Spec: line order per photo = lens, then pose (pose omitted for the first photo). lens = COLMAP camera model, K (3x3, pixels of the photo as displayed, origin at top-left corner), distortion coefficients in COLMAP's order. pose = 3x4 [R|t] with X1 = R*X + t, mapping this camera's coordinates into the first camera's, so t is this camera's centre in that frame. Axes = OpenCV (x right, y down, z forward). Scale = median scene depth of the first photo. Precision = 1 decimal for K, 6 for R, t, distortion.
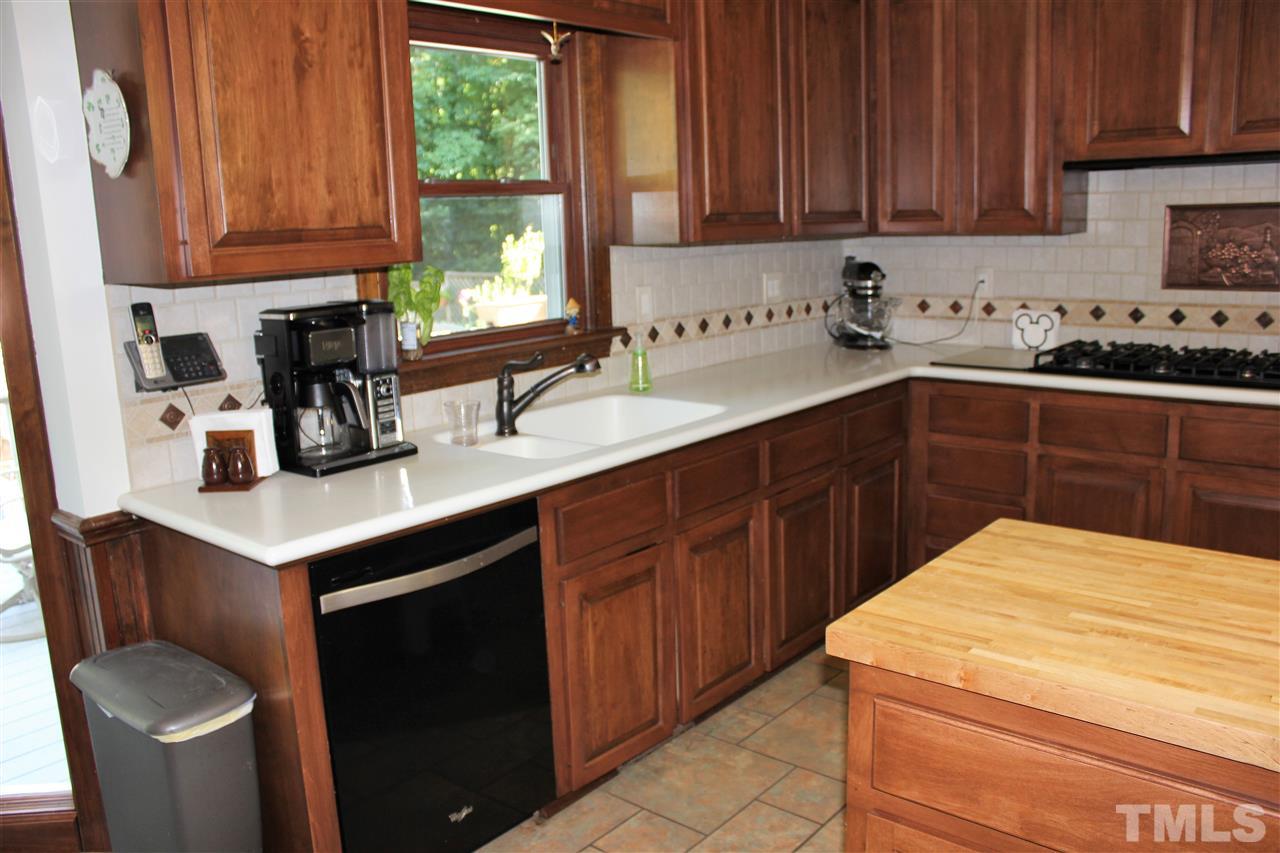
lens RADIAL K [[1047.4, 0, 642.1], [0, 1047.4, 426.1], [0, 0, 1]] dist [-0.160898, 0.138043]
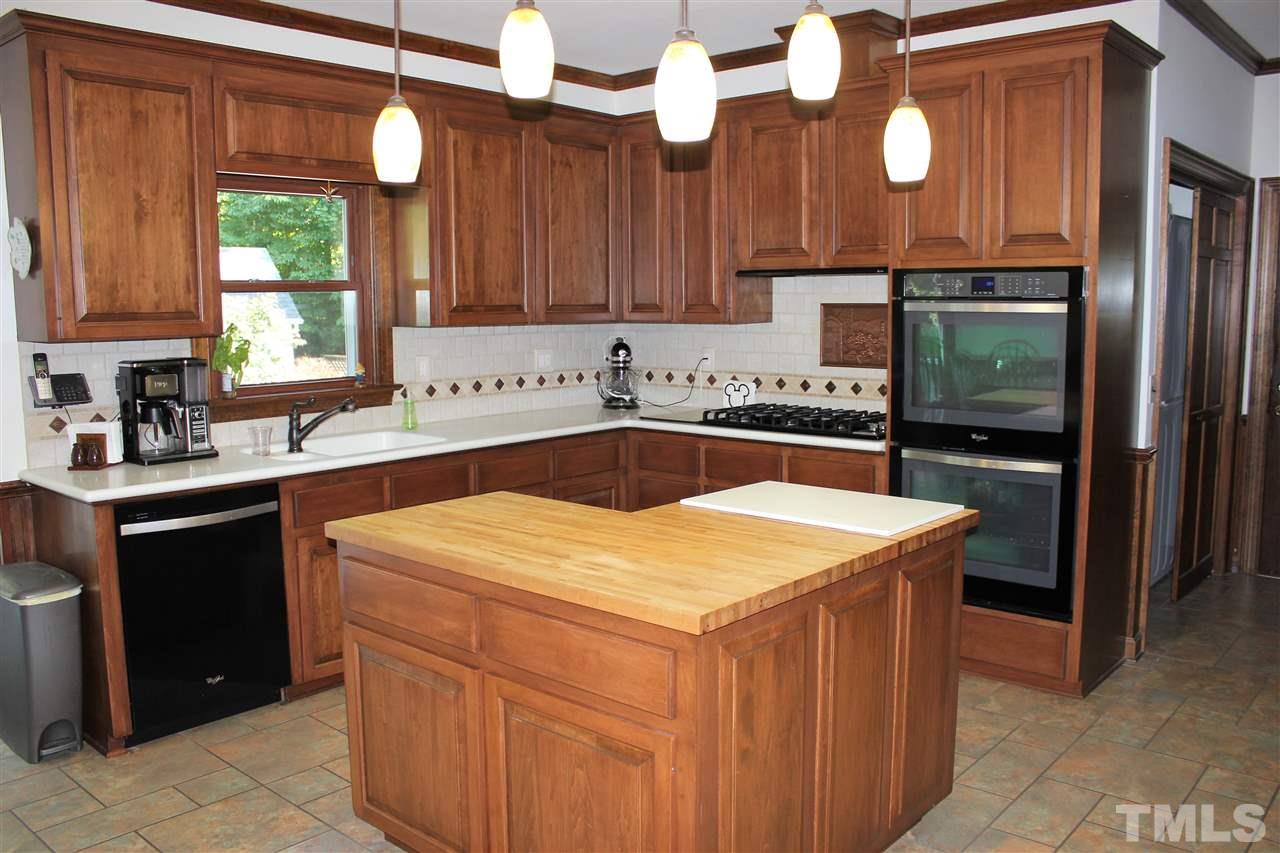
lens RADIAL K [[1047.4, 0, 640.6], [0, 1047.4, 424.2], [0, 0, 1]] dist [-0.160898, 0.138043]
pose [[0.999512, 0.029155, -0.011190, 0.436511], [-0.029930, 0.996590, -0.076896, 0.077762], [0.008910, 0.077193, 0.996976, -0.530301]]
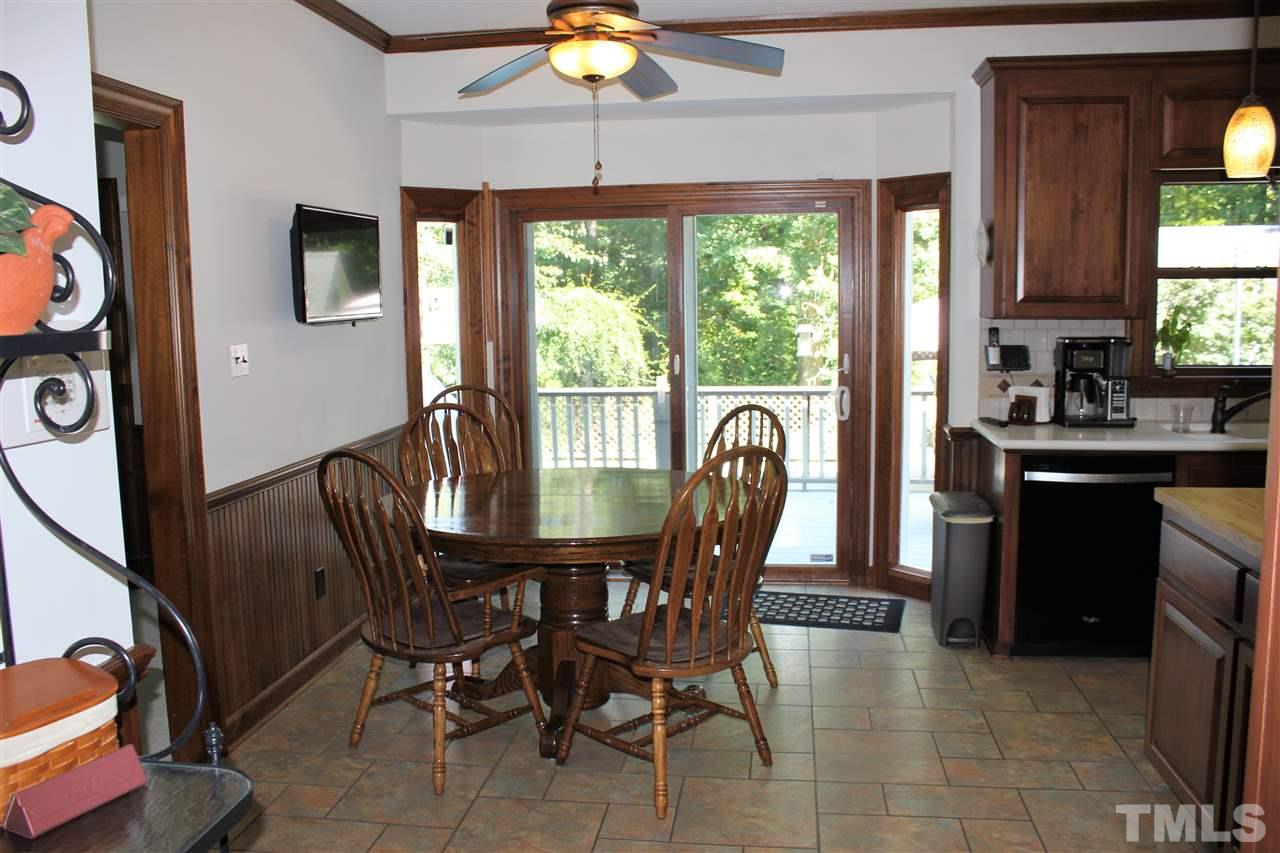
lens RADIAL K [[1047.4, 0, 637.3], [0, 1047.4, 417.7], [0, 0, 1]] dist [-0.160898, 0.138043]
pose [[0.536862, 0.129796, -0.833626, 0.753120], [-0.169666, 0.984518, 0.044024, 0.076971], [0.826434, 0.117803, 0.550572, -0.616892]]
